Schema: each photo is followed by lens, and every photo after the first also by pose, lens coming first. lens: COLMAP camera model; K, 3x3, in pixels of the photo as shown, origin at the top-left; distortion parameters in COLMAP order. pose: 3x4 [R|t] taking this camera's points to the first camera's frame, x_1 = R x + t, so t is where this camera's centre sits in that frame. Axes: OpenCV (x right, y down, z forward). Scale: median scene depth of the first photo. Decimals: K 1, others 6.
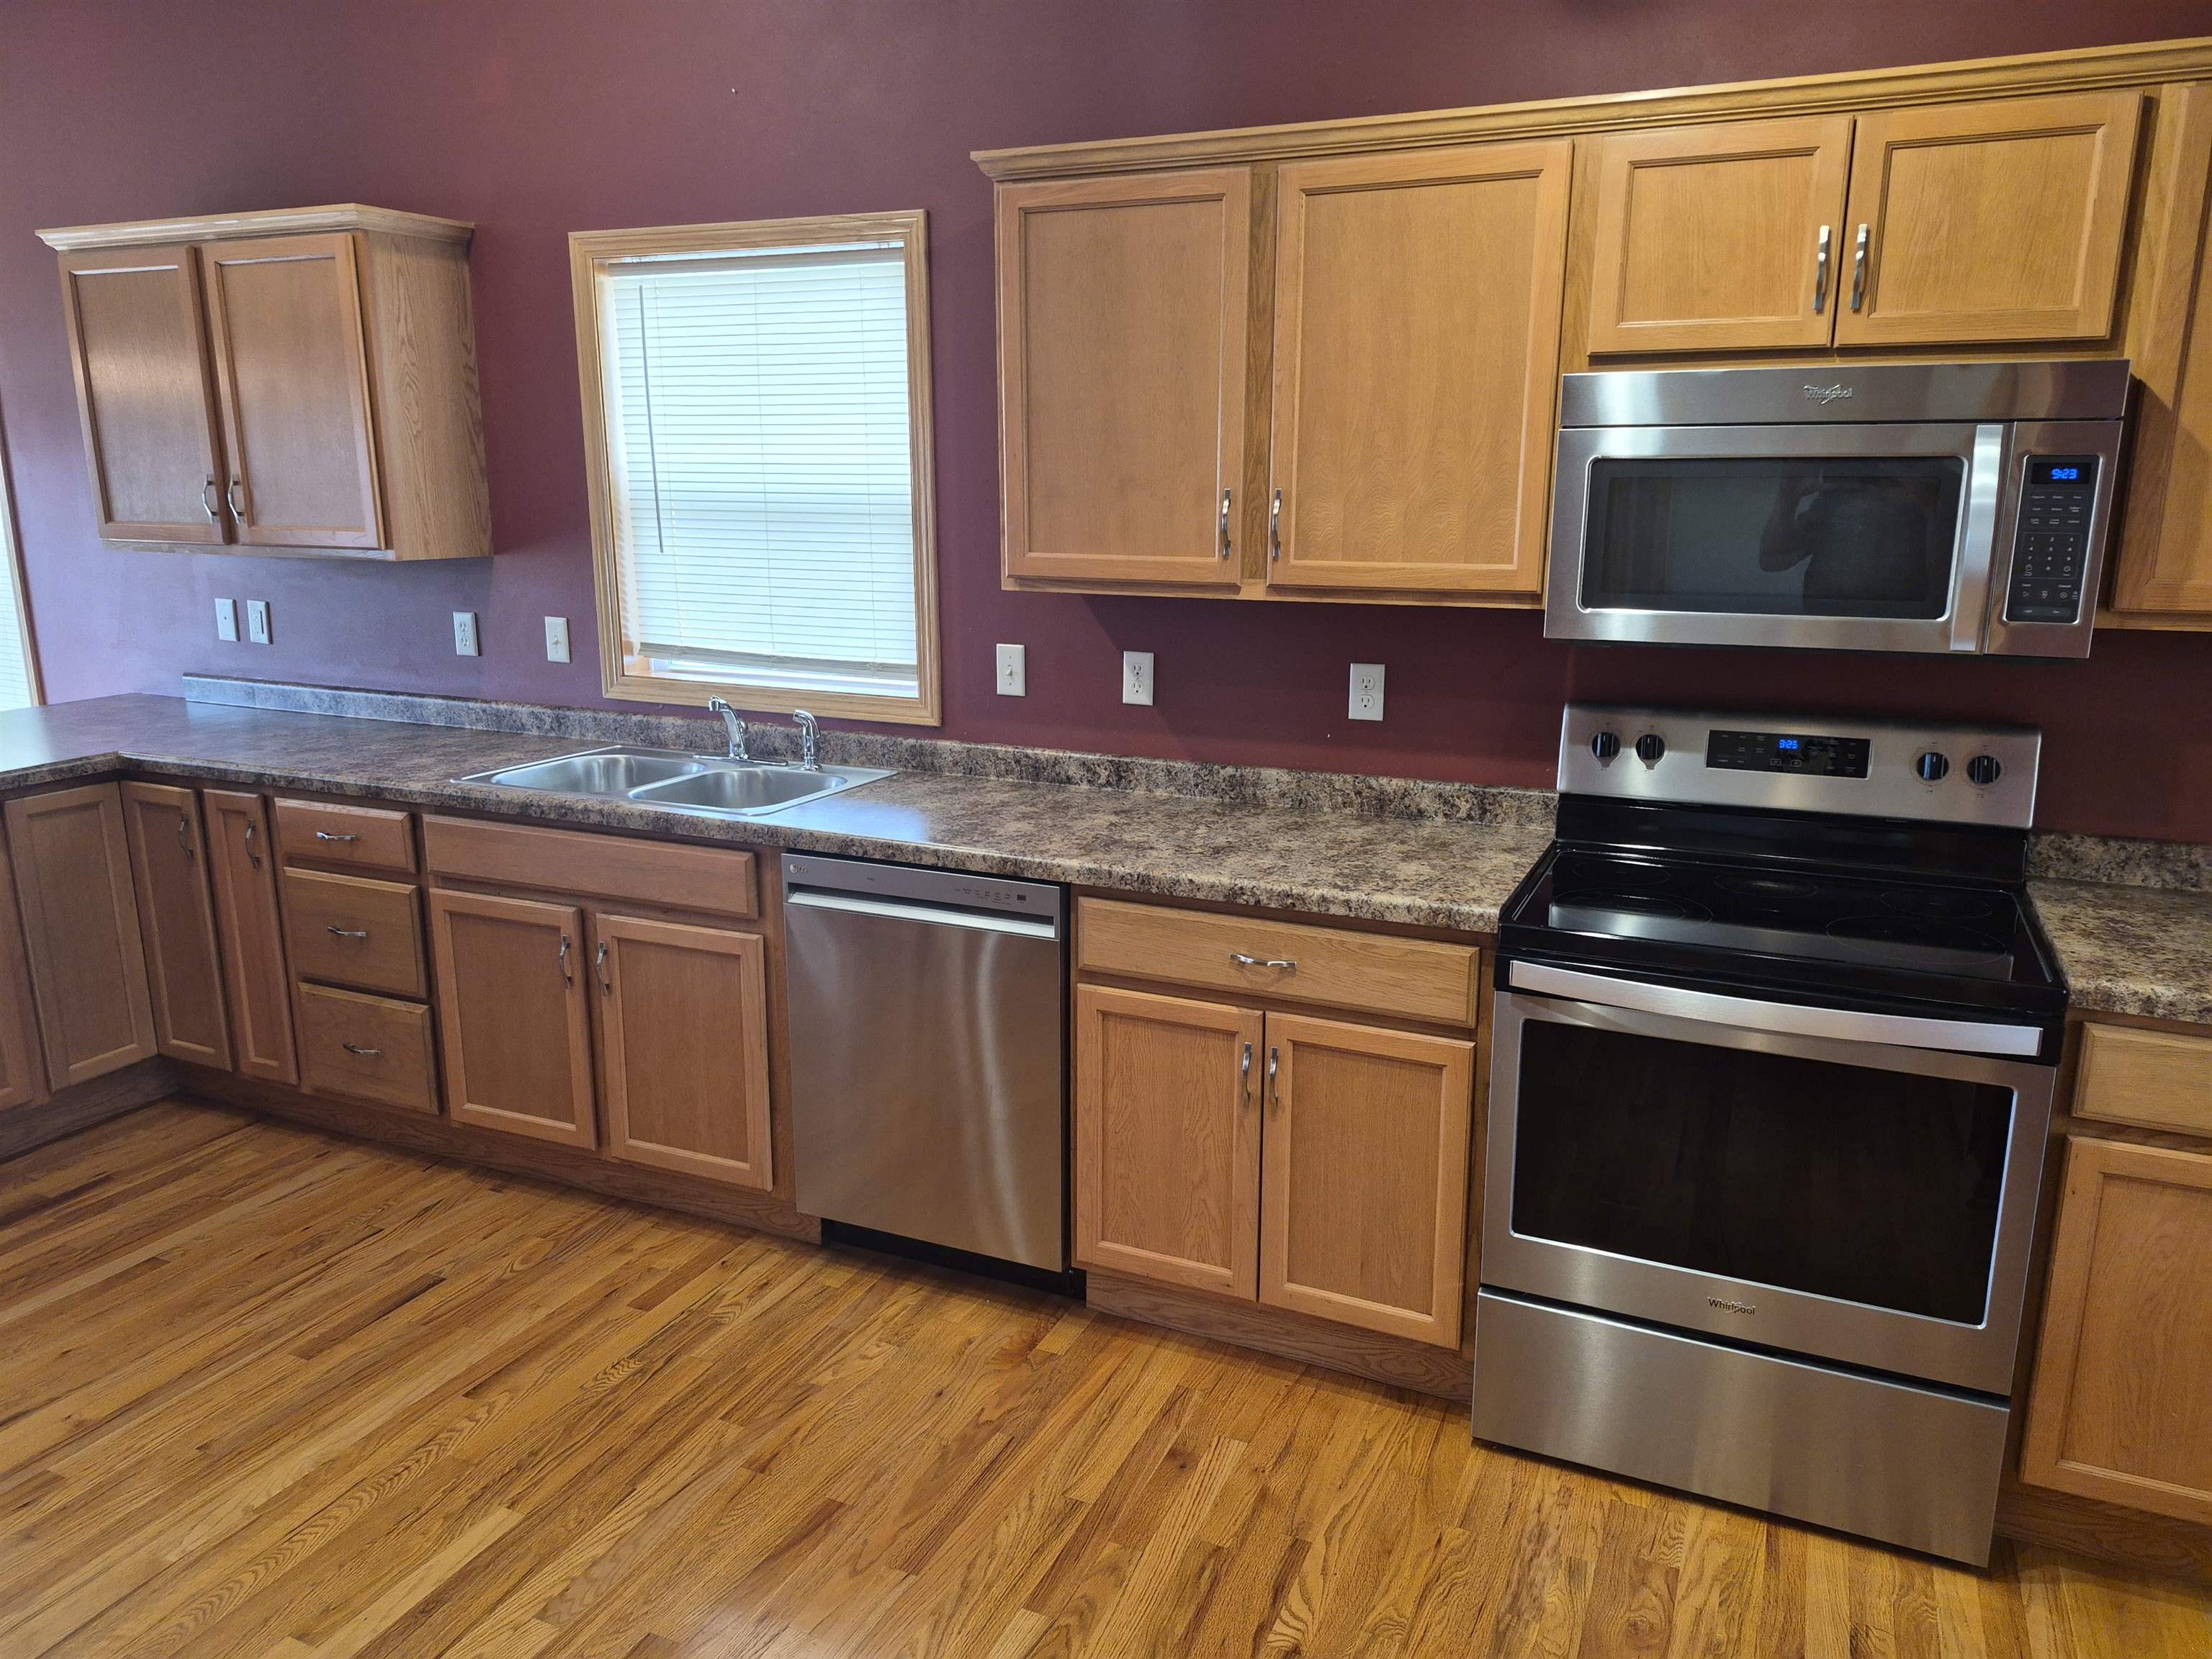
lens RADIAL K [[1530.8, 0, 1115.0], [0, 1530.8, 806.8], [0, 0, 1]] dist [0.085070, -0.104911]
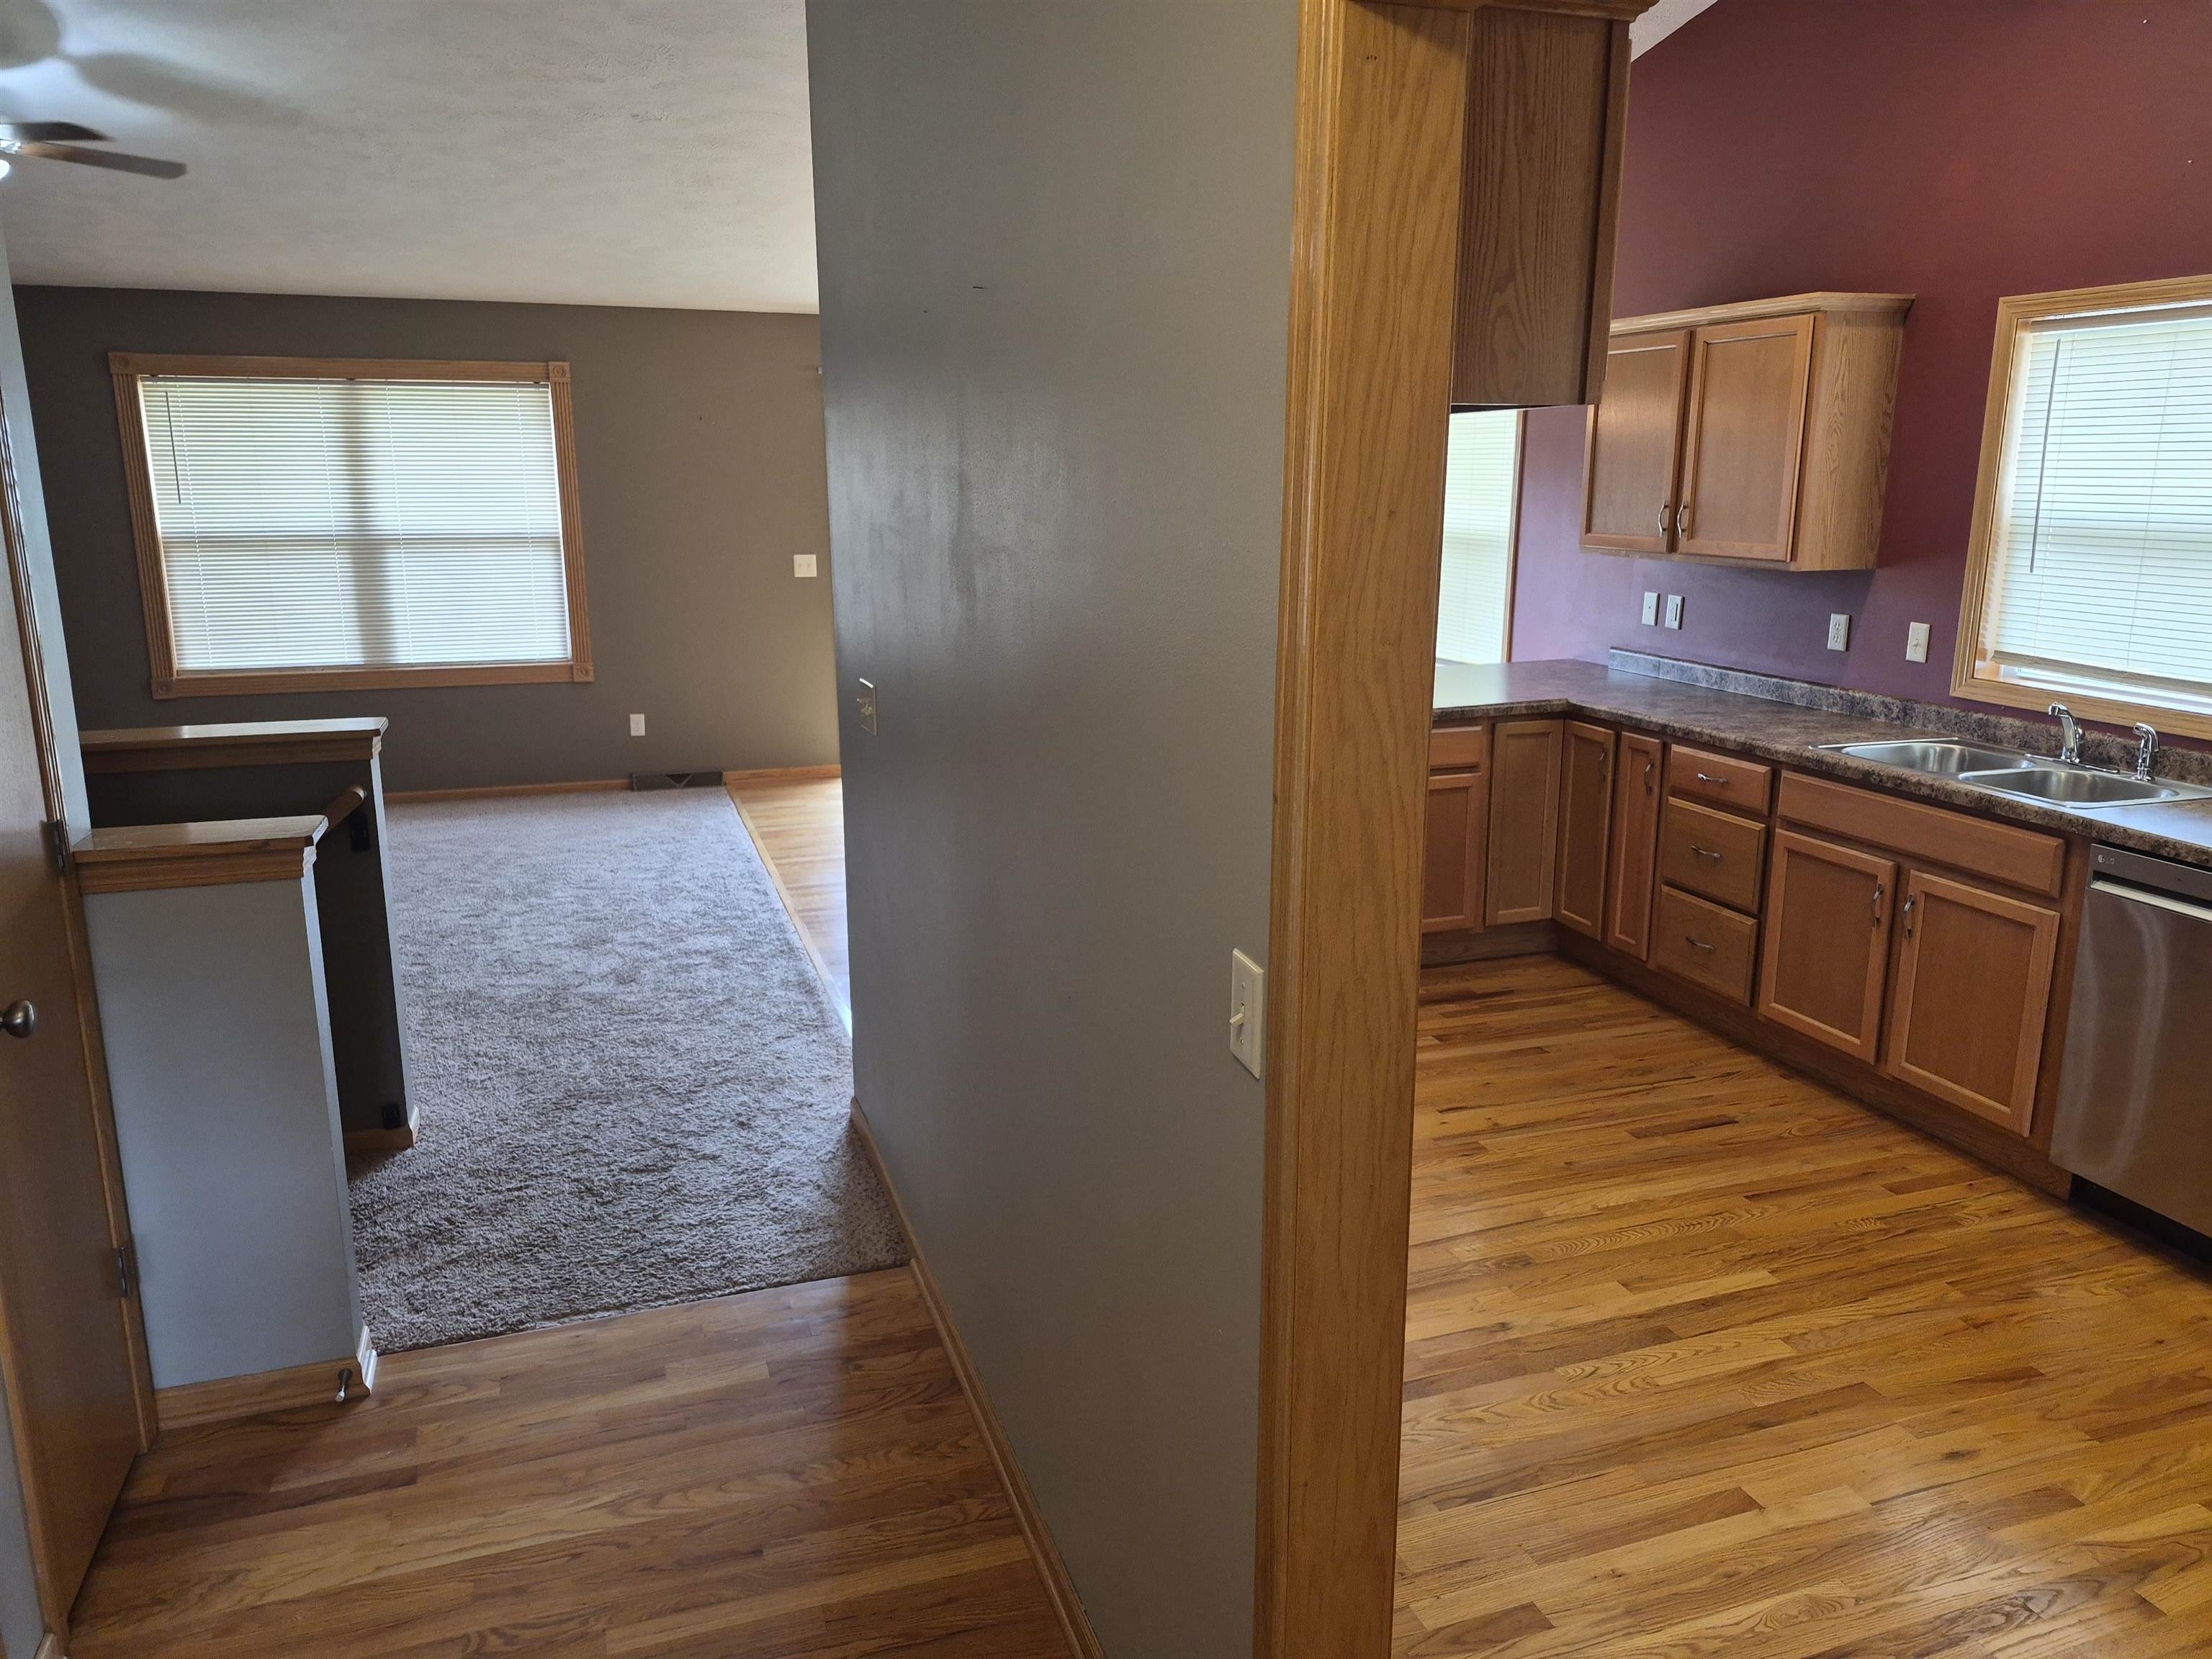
lens RADIAL K [[1530.8, 0, 1115.0], [0, 1530.8, 806.8], [0, 0, 1]] dist [0.085070, -0.104911]
pose [[0.687726, 0.157107, -0.708767, 0.083437], [-0.154201, 0.985637, 0.068856, 0.030234], [0.709405, 0.061939, 0.702074, -0.276882]]
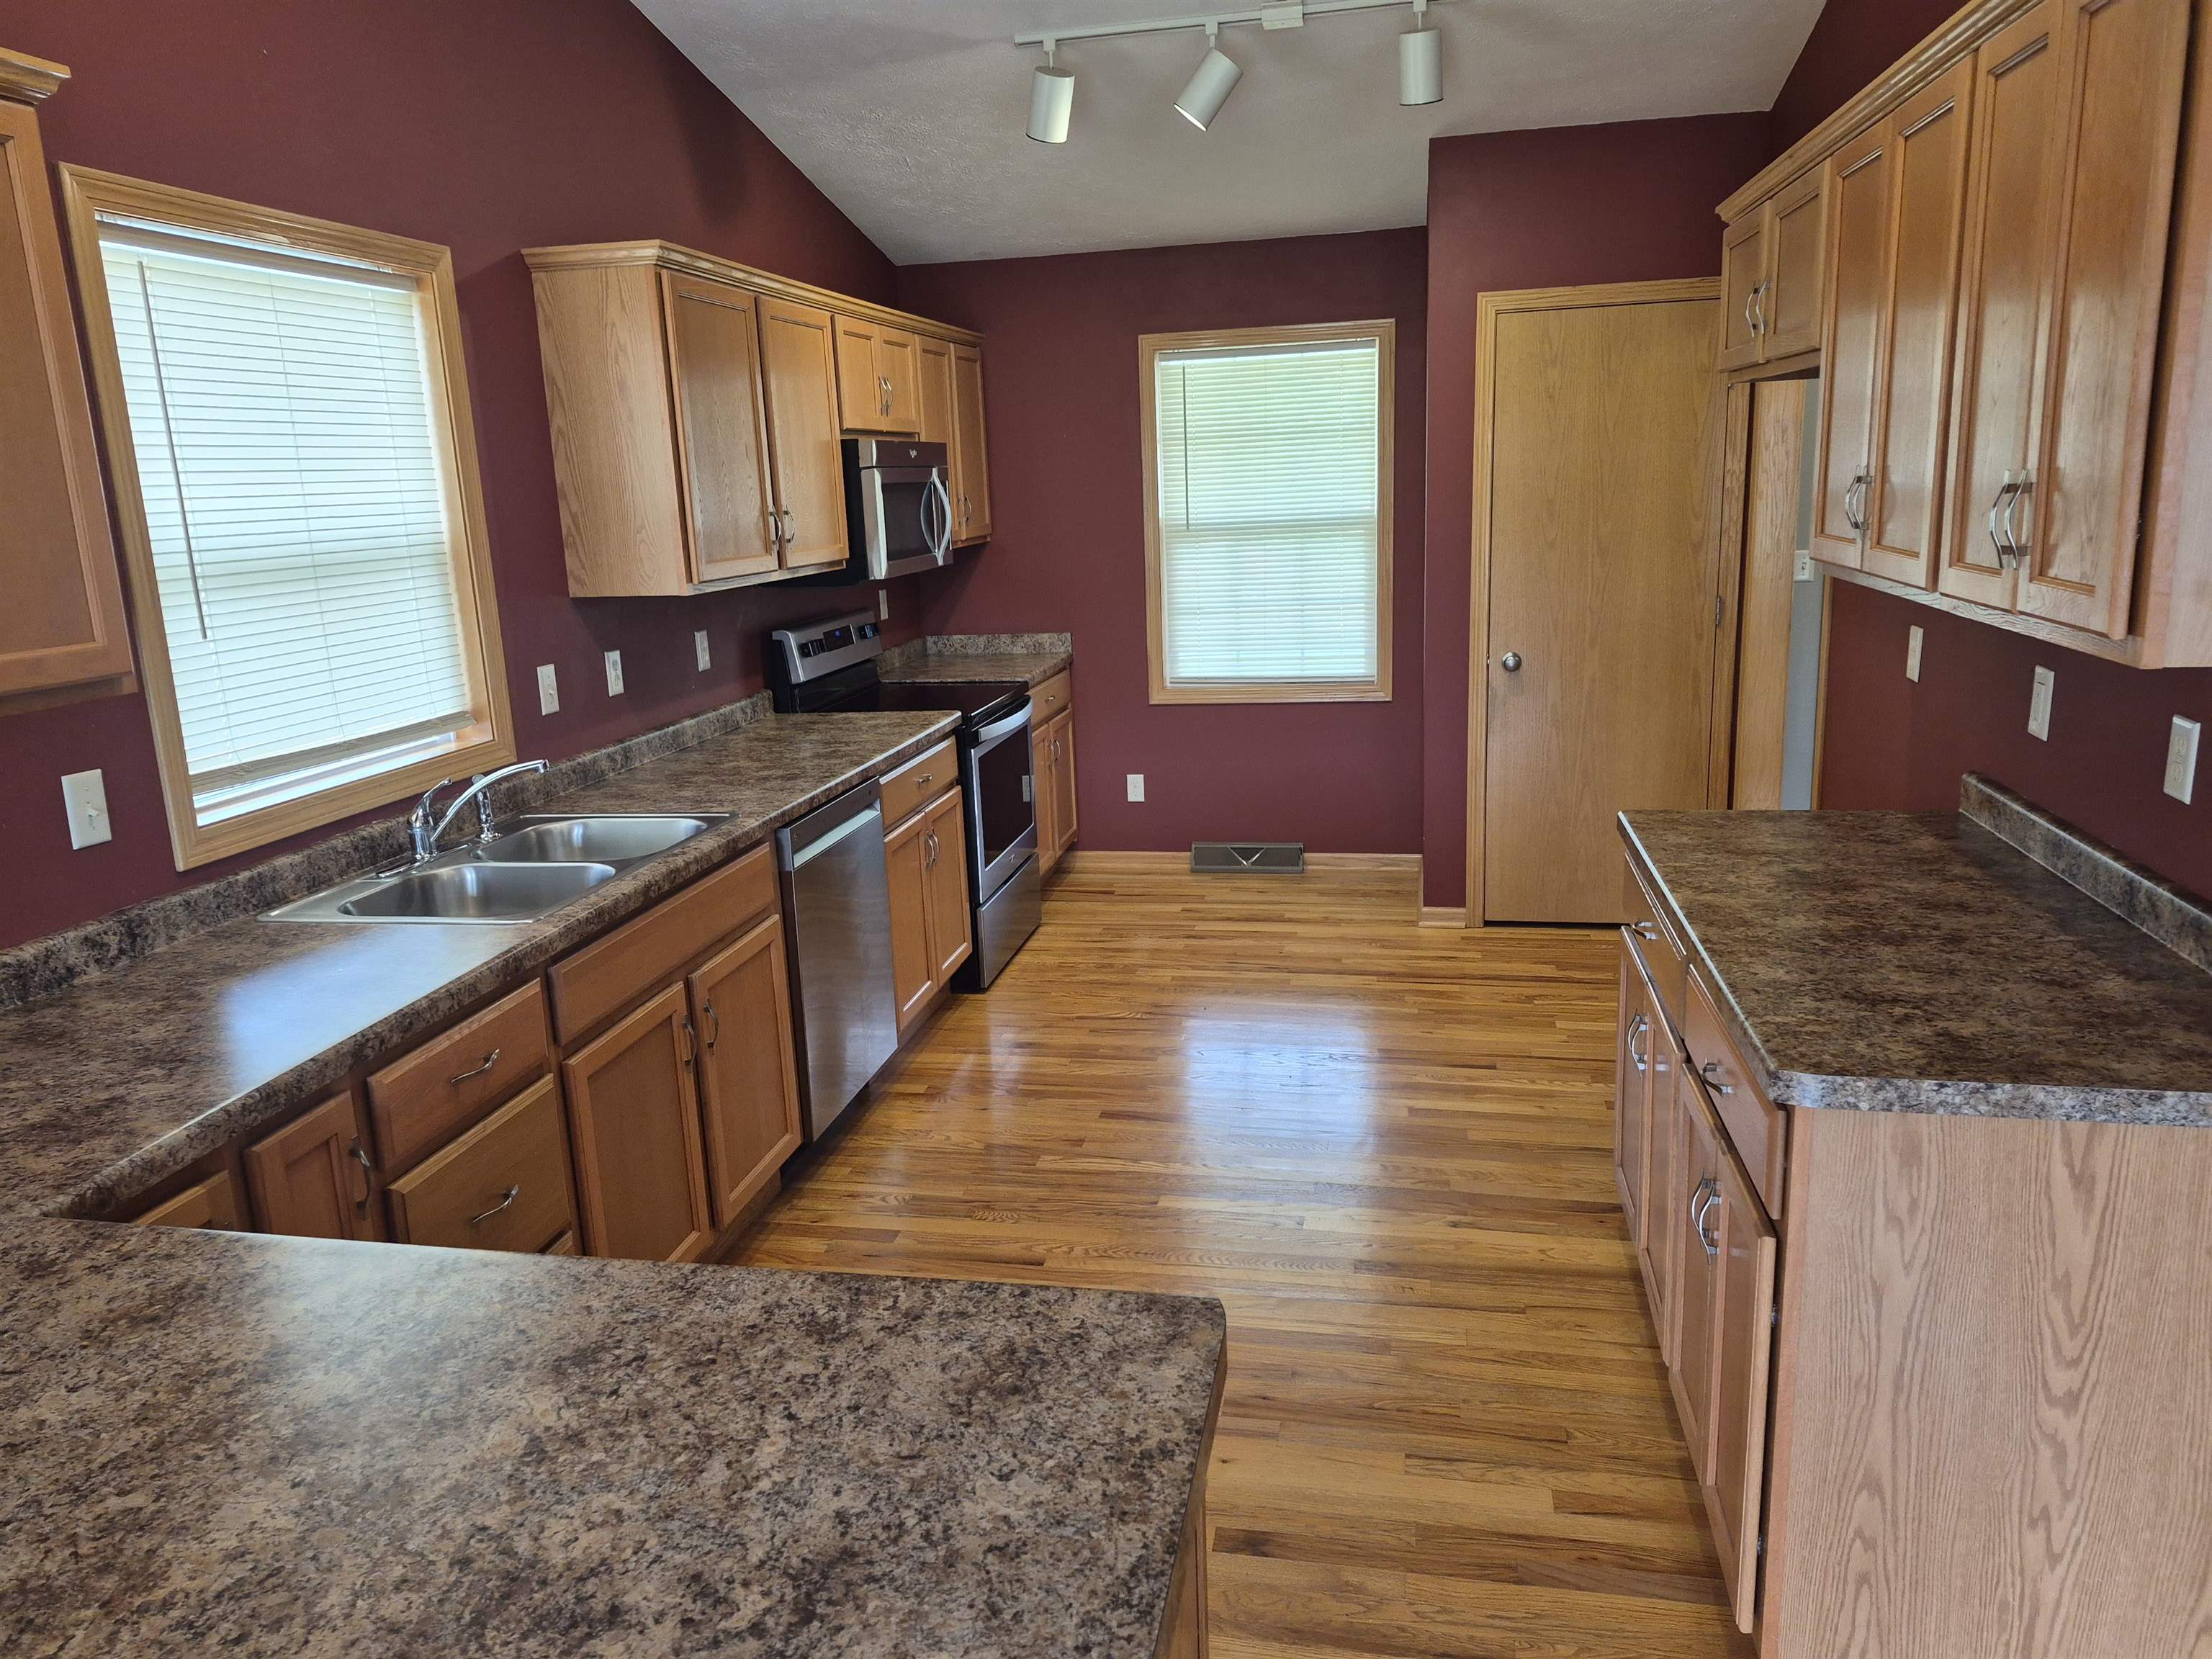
lens RADIAL K [[1530.8, 0, 1115.0], [0, 1530.8, 806.8], [0, 0, 1]] dist [0.085070, -0.104911]
pose [[-0.235433, -0.199012, 0.951297, -1.165791], [0.241410, 0.936159, 0.255591, -0.188032], [-0.941431, 0.289827, -0.172359, 0.818512]]
